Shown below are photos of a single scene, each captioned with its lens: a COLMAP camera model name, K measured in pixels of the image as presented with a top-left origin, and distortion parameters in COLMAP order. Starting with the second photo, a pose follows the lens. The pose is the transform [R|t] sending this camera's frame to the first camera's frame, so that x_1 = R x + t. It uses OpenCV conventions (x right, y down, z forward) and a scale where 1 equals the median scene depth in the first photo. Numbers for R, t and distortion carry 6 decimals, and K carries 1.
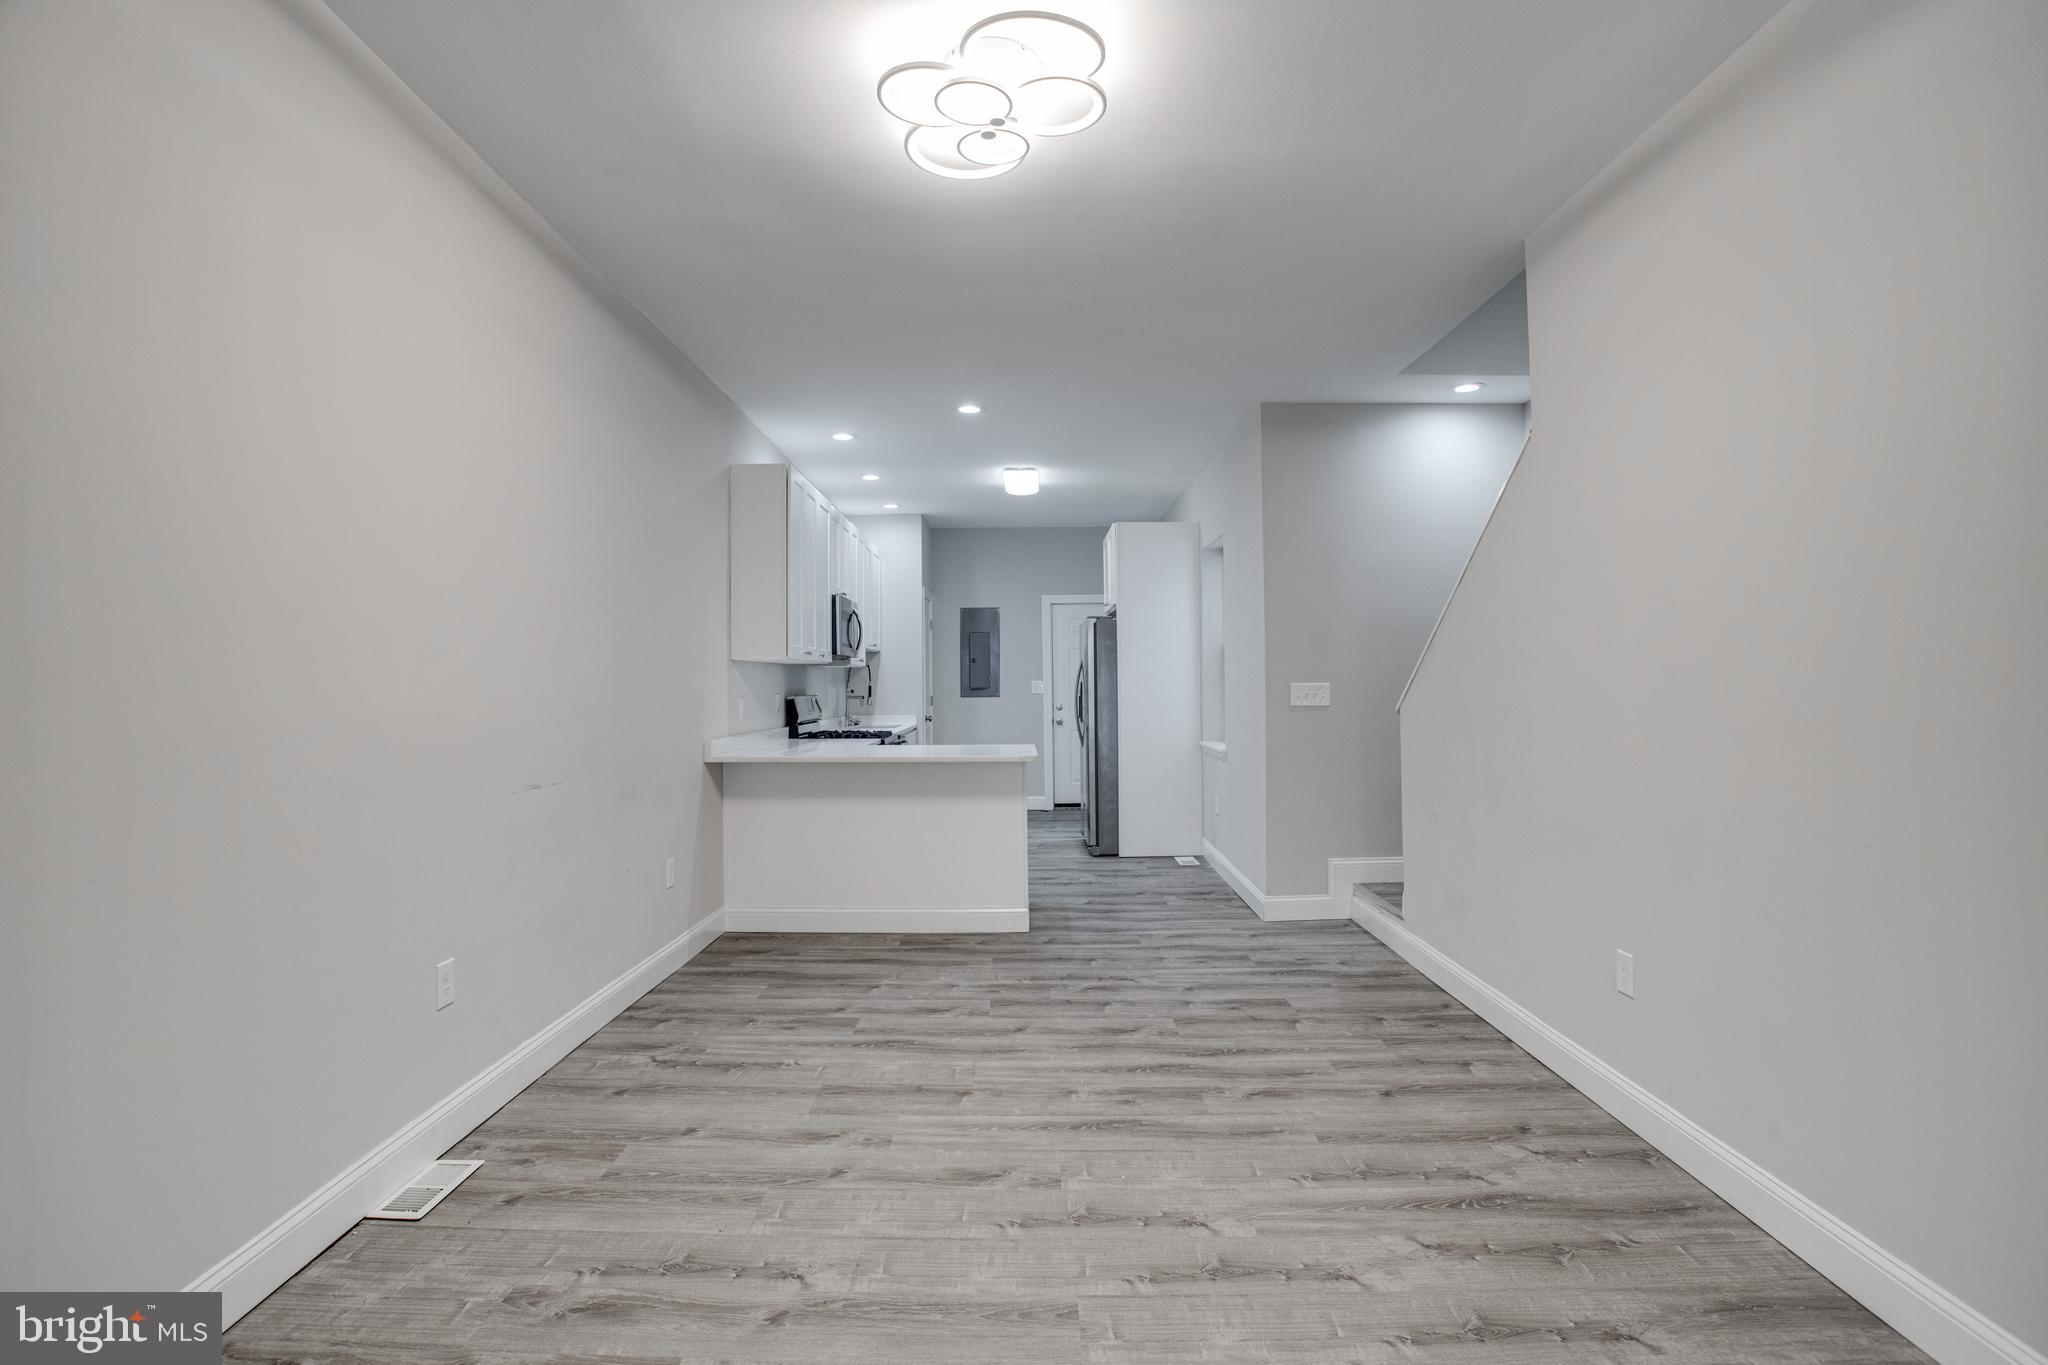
lens RADIAL K [[1021.9, 0, 1015.5], [0, 1021.9, 691.5], [0, 0, 1]] dist [-0.051678, 0.012778]
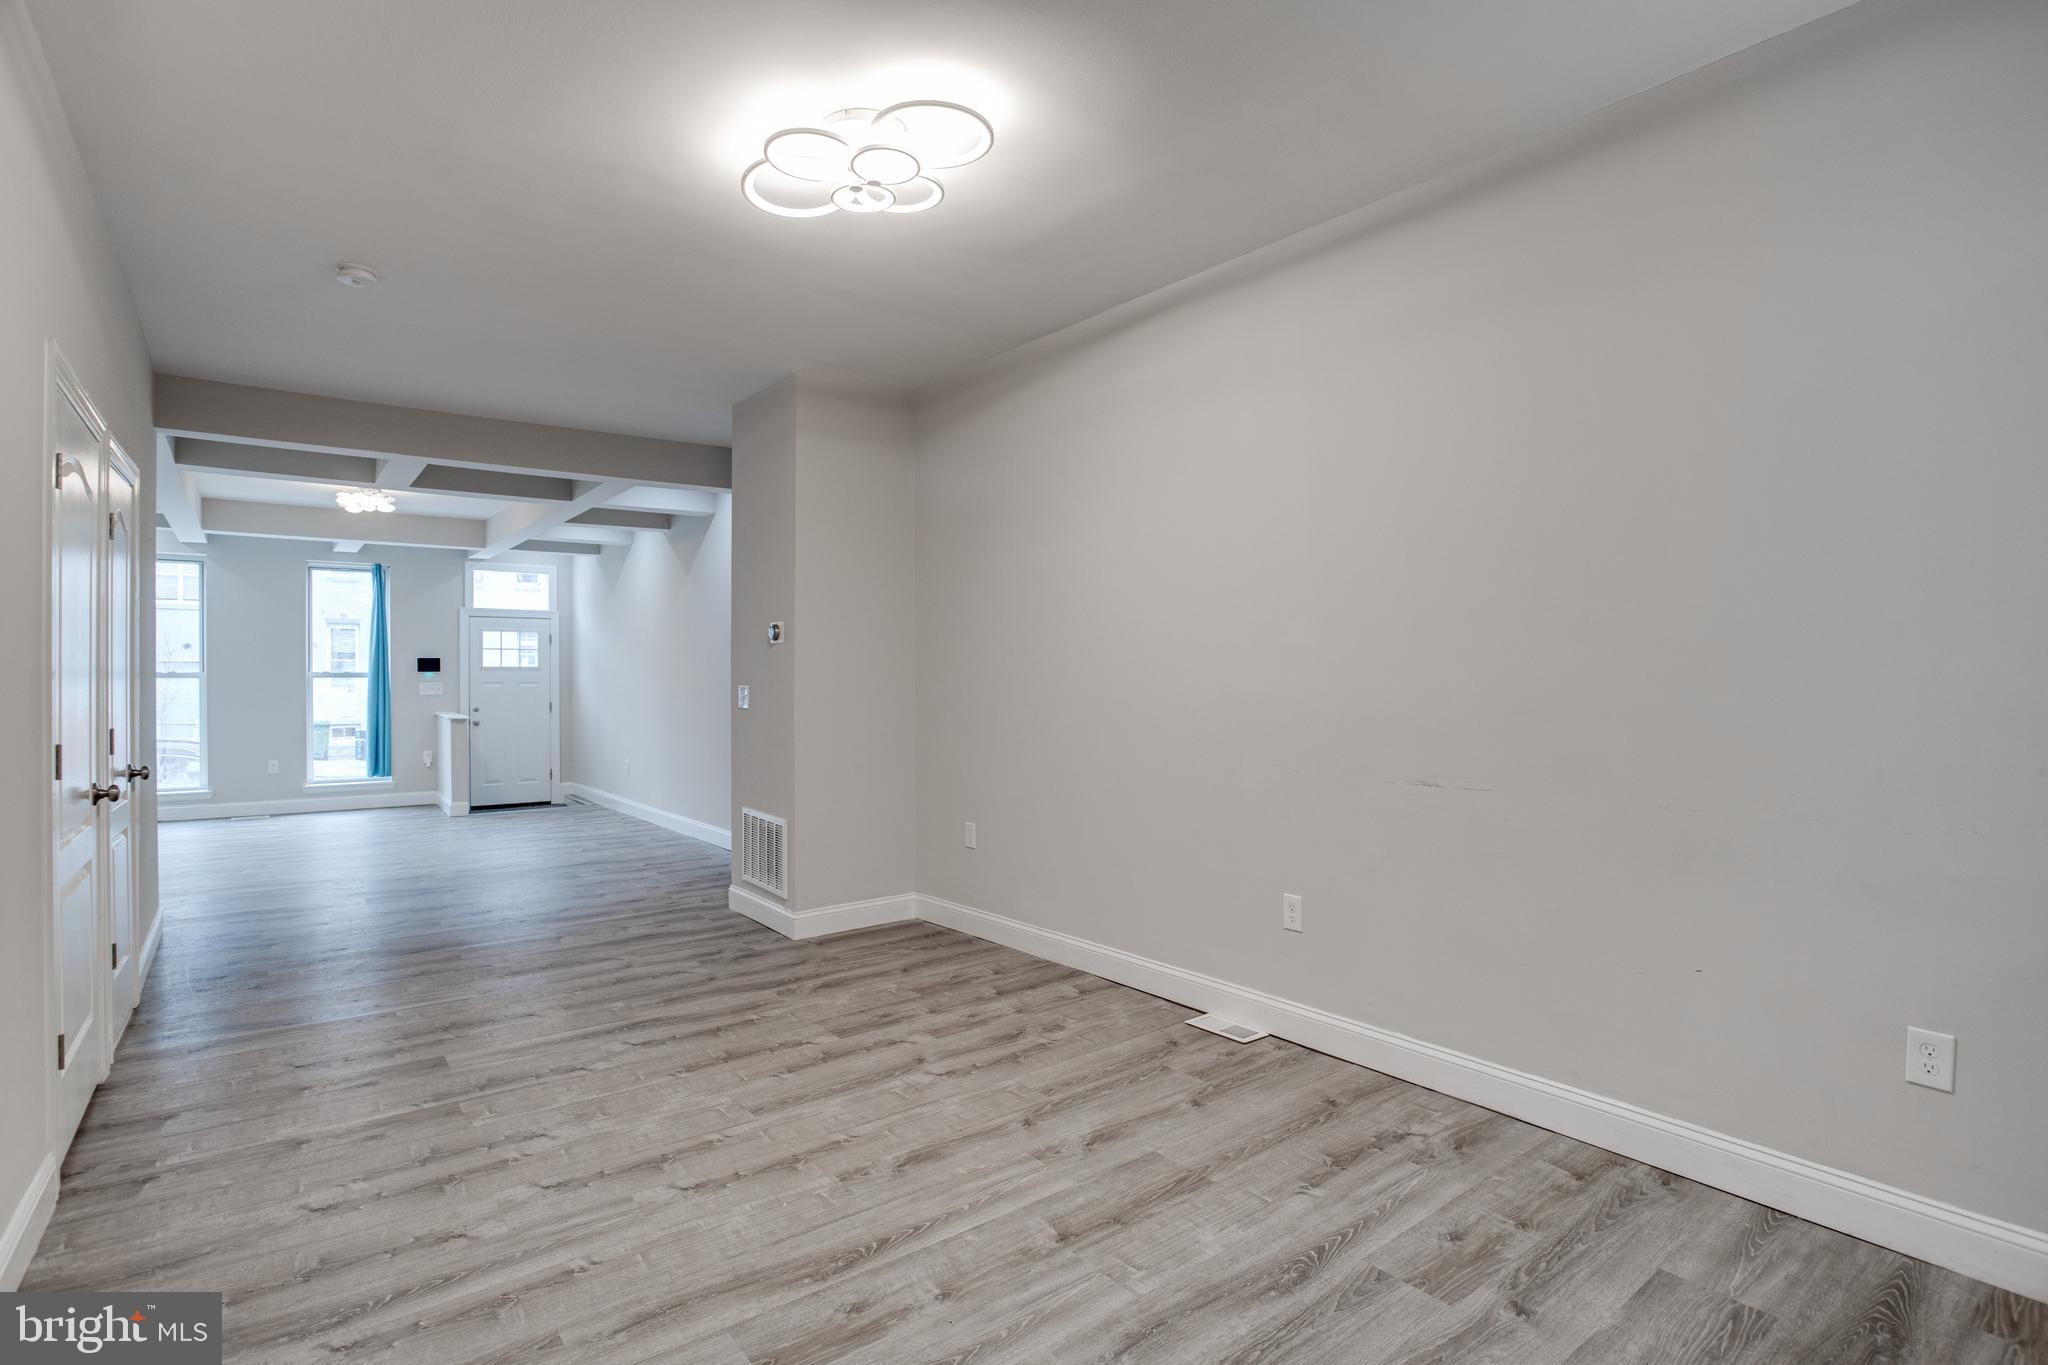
lens RADIAL K [[1021.9, 0, 1027.6], [0, 1021.9, 681.3], [0, 0, 1]] dist [-0.051678, 0.012778]
pose [[-0.791275, 0.009197, -0.611392, 0.470870], [0.003075, 0.999934, 0.011062, -0.015230], [0.611453, 0.006873, -0.791251, 1.781545]]
